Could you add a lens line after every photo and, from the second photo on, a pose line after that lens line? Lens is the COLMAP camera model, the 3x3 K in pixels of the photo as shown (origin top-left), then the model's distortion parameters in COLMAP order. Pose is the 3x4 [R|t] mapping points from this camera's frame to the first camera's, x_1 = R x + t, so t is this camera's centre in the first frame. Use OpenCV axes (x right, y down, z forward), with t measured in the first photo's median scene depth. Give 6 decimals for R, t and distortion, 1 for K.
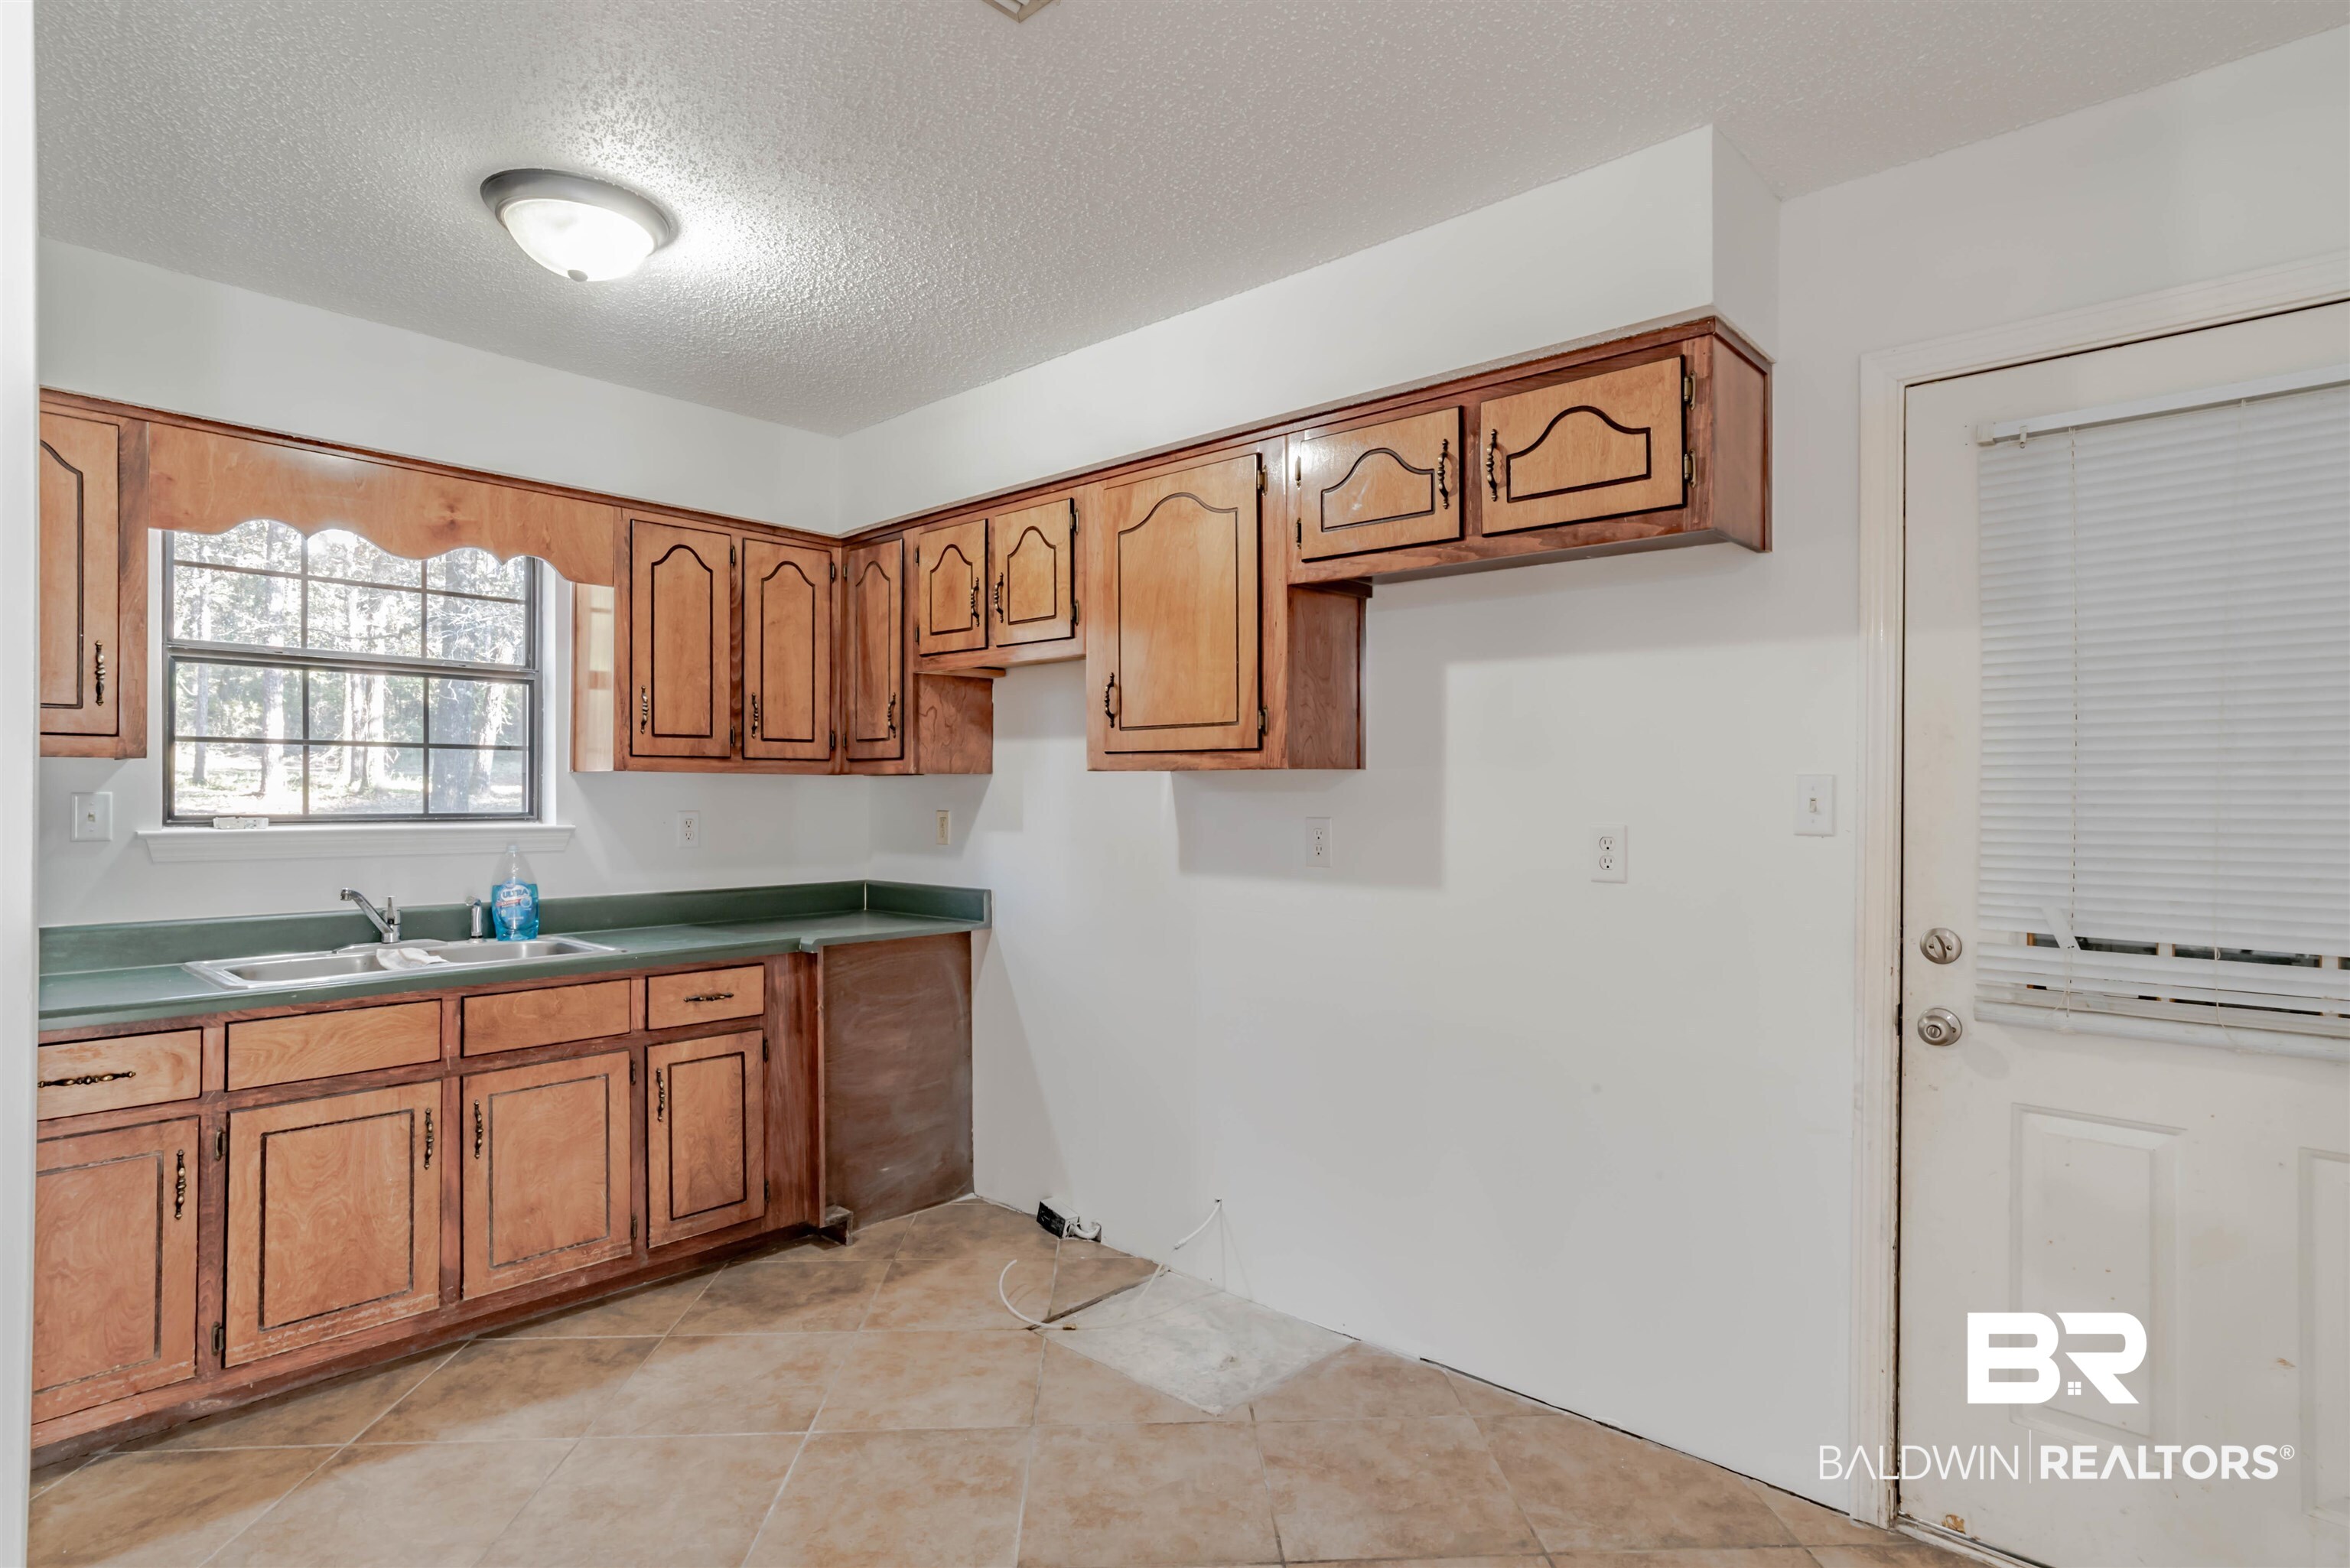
lens RADIAL K [[1172.6, 0, 1185.2], [0, 1172.6, 792.0], [0, 0, 1]] dist [-0.025245, 0.027791]
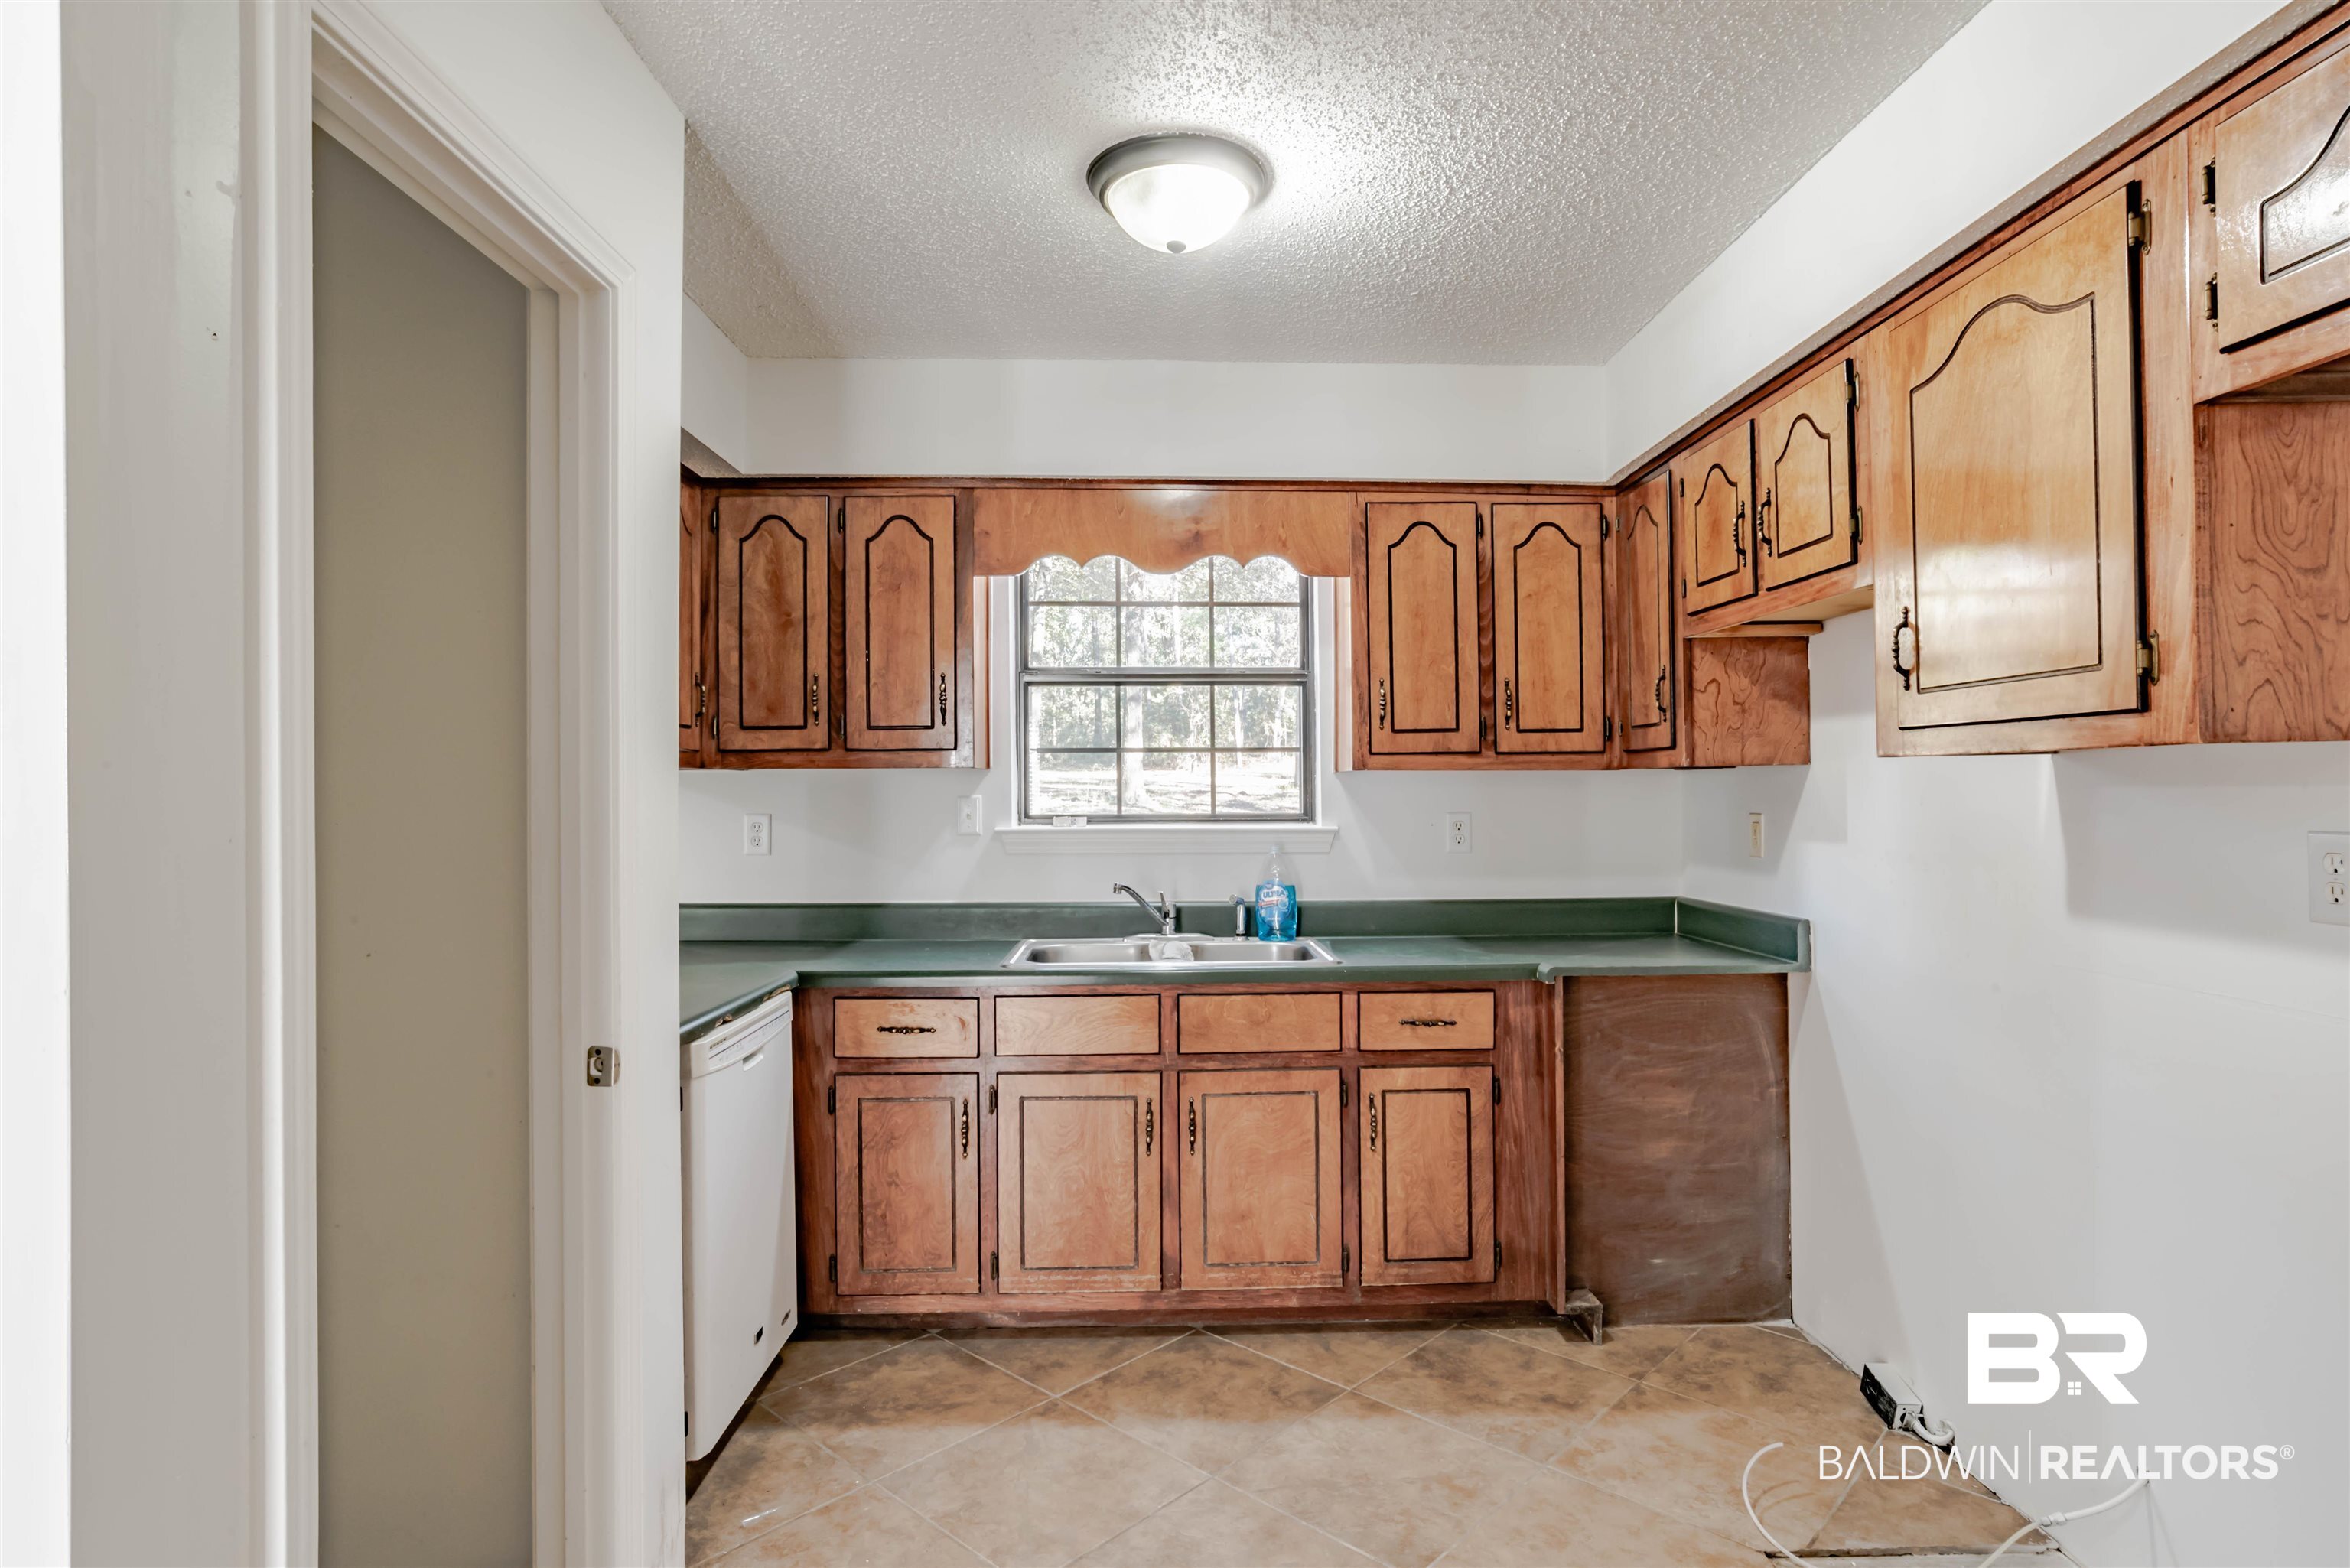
lens RADIAL K [[1206.2, 0, 1218.1], [0, 1206.2, 788.9], [0, 0, 1]] dist [-0.040066, 0.033021]
pose [[0.704441, -0.008185, -0.709715, 0.132905], [0.008076, 0.999961, -0.003516, -0.000343], [0.709717, -0.003255, 0.704480, 0.240749]]
